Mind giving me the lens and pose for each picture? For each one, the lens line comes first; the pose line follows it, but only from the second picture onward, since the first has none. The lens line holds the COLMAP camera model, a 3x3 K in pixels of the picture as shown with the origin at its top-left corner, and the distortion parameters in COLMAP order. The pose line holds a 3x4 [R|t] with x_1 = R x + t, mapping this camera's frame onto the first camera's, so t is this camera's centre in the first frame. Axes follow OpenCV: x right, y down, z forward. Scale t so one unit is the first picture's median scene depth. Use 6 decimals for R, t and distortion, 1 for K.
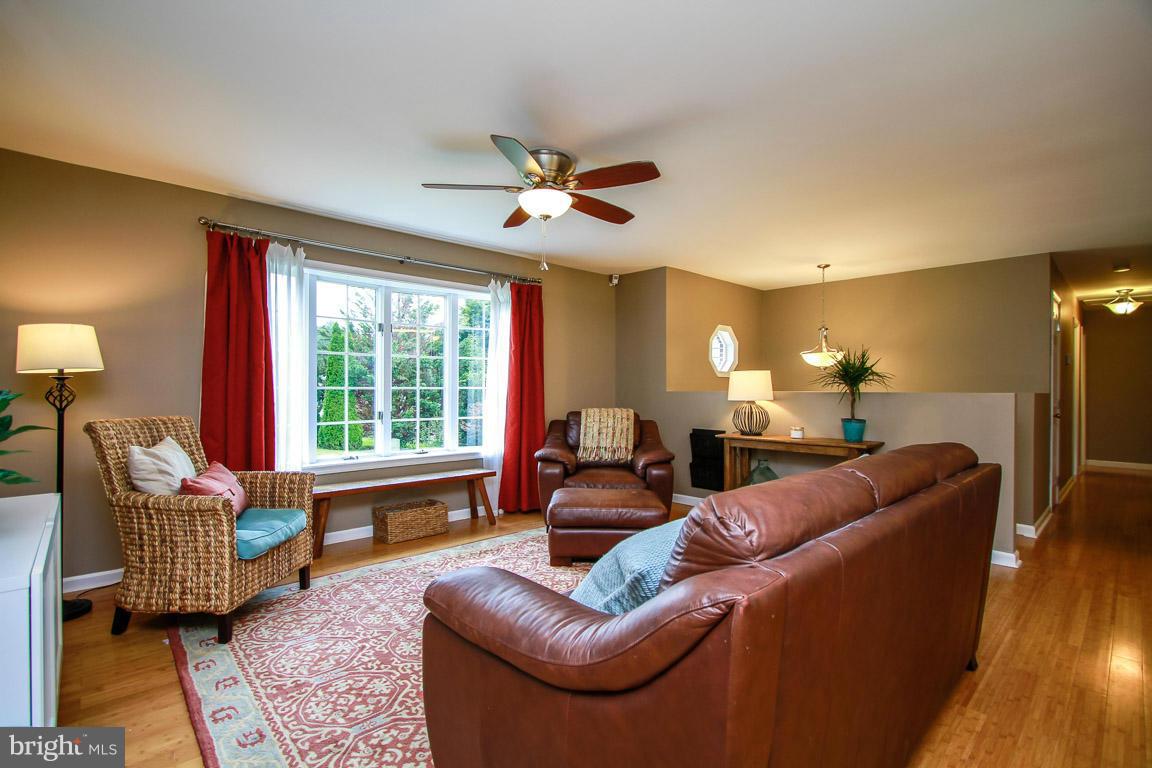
lens RADIAL K [[532.3, 0, 572.5], [0, 532.3, 390.3], [0, 0, 1]] dist [-0.009978, -0.000664]
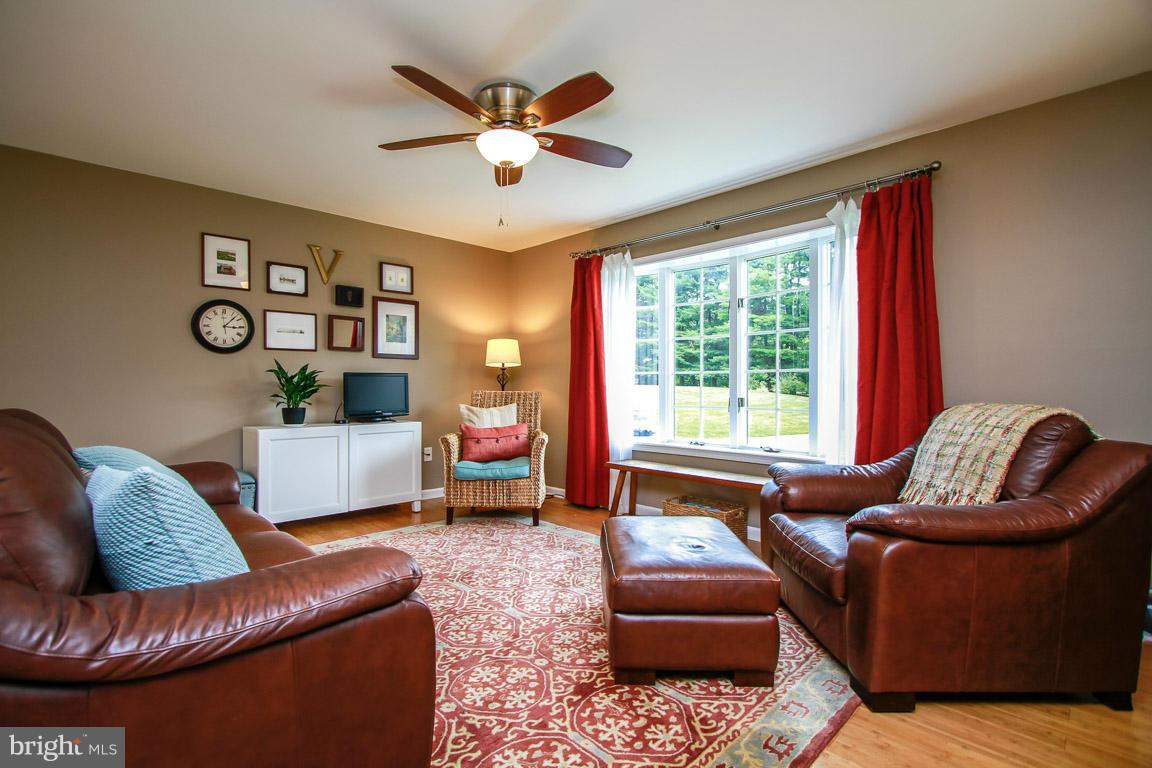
lens RADIAL K [[532.3, 0, 572.5], [0, 532.3, 390.3], [0, 0, 1]] dist [-0.009978, -0.000664]
pose [[0.028583, 0.004414, -0.999582, 0.811446], [-0.003867, 0.999983, 0.004305, 0.037985], [0.999584, 0.003743, 0.028599, 1.070115]]
